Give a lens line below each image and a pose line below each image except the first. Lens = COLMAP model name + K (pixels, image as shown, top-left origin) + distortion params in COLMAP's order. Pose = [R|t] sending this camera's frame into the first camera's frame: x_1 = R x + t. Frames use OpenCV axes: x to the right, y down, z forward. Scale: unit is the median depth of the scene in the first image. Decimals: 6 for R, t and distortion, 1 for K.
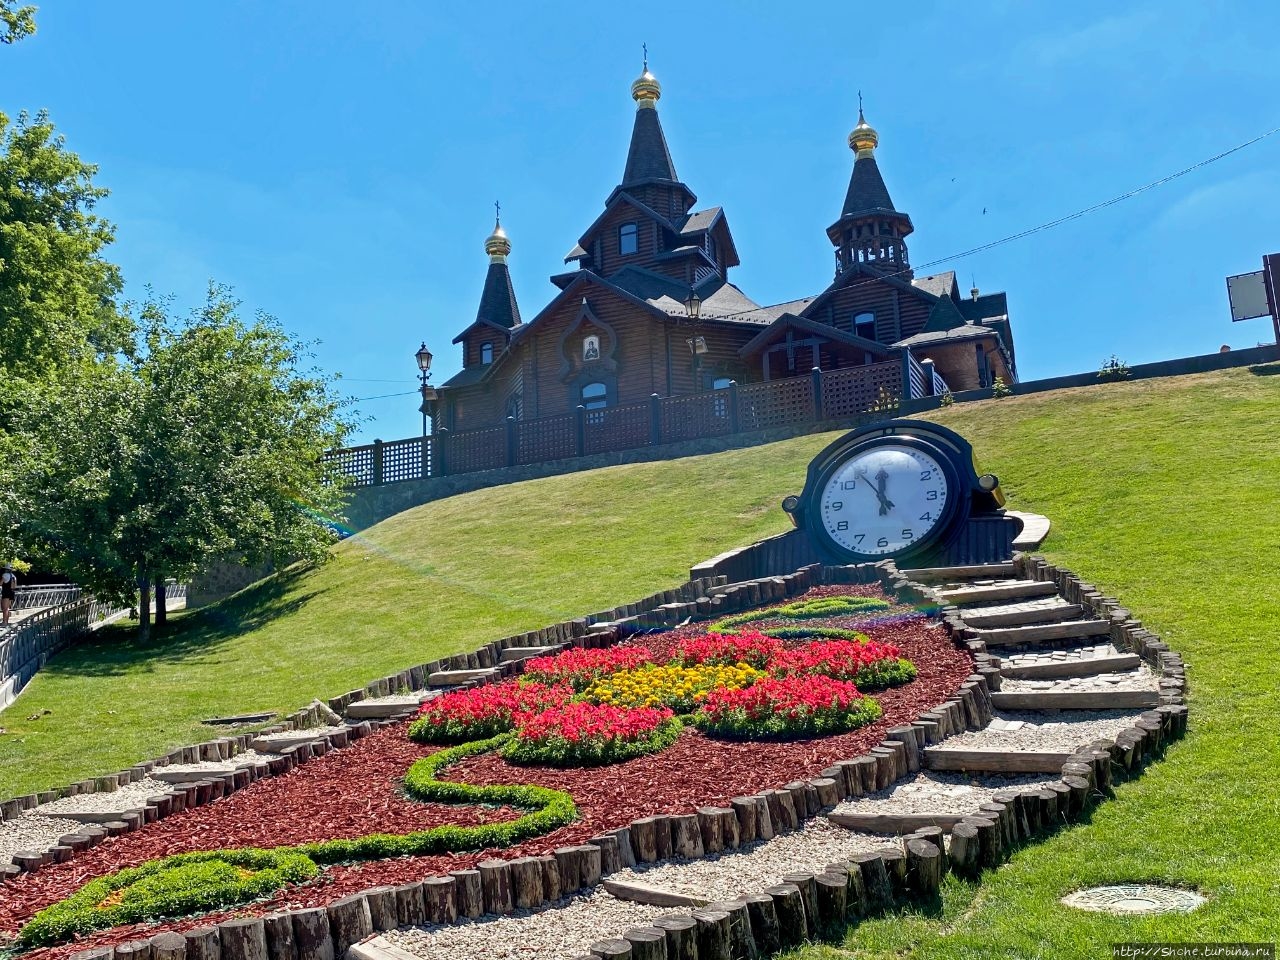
lens RADIAL K [[1208.1, 0, 640.0], [0, 1208.1, 480.0], [0, 0, 1]] dist [0.105470, -0.217615]
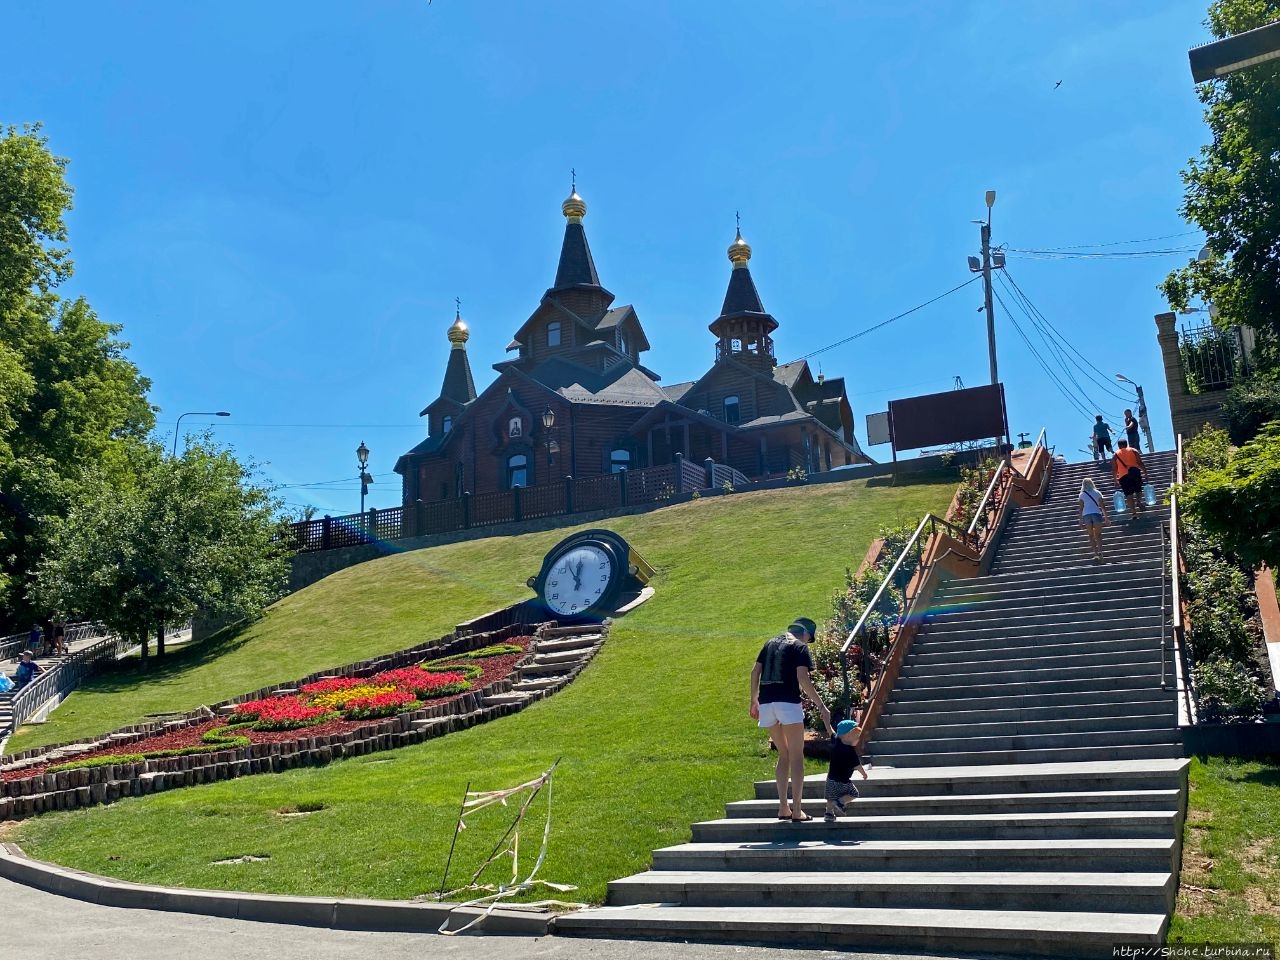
lens RADIAL K [[1174.1, 0, 640.0], [0, 1174.1, 480.0], [0, 0, 1]] dist [0.090419, -0.235303]
pose [[0.999426, -0.014500, -0.030607, 0.171320], [0.014174, 0.999841, -0.010832, -0.052190], [0.030759, 0.010392, 0.999473, -0.305395]]
